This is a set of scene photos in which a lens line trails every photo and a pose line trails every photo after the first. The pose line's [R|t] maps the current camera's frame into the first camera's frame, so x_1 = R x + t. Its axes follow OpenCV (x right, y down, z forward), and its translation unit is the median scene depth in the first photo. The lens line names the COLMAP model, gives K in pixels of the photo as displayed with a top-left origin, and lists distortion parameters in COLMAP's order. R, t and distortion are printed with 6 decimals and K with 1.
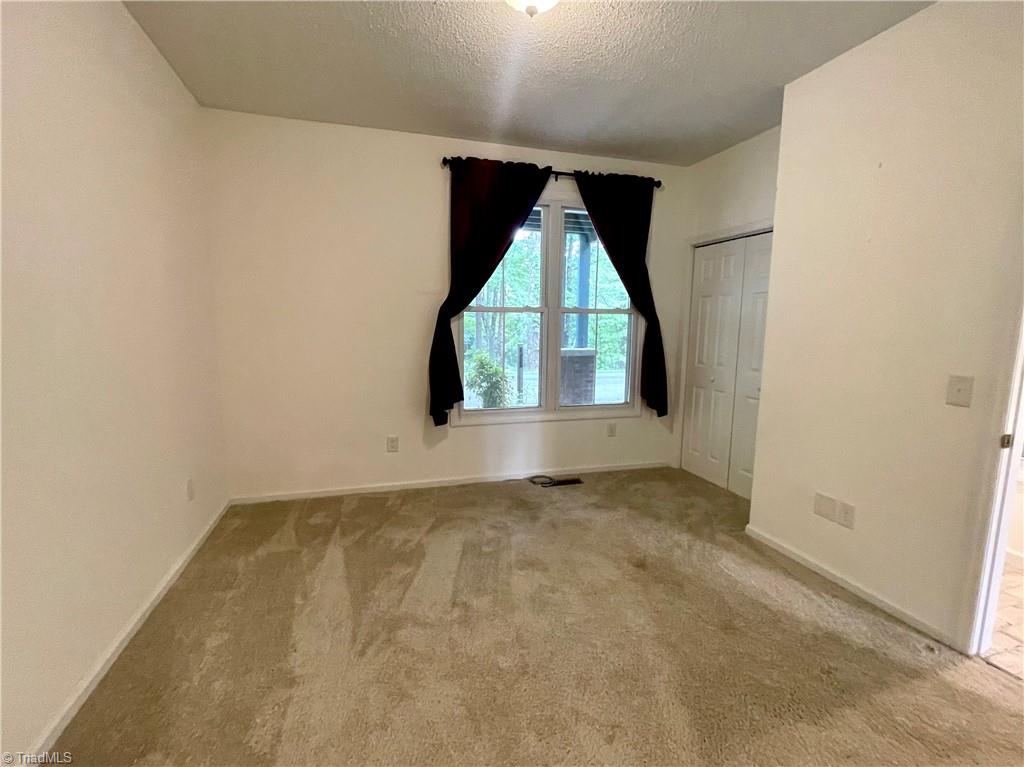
lens RADIAL K [[472.7, 0, 510.4], [0, 472.7, 386.9], [0, 0, 1]] dist [-0.002059, 0.001697]
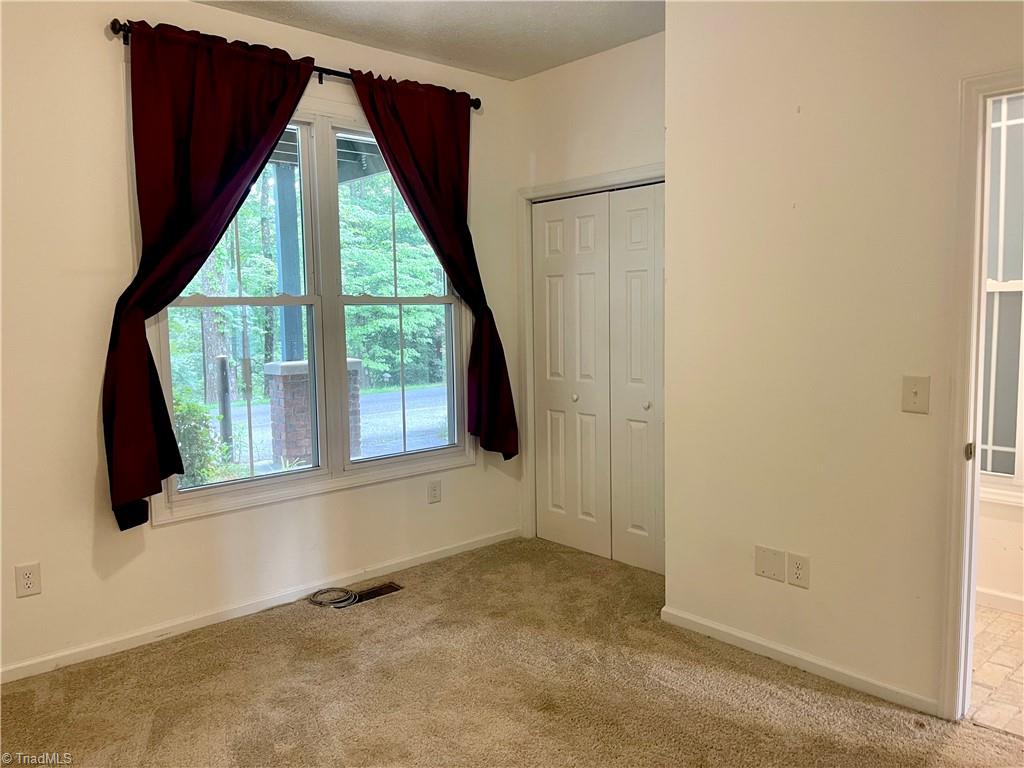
lens RADIAL K [[770.7, 0, 511.5], [0, 770.7, 375.2], [0, 0, 1]] dist [0.045547, -0.060277]
pose [[0.900755, -0.062248, 0.429843, -0.133171], [0.084197, 0.995928, -0.032213, -0.022071], [-0.426088, 0.065208, 0.902329, 0.049358]]
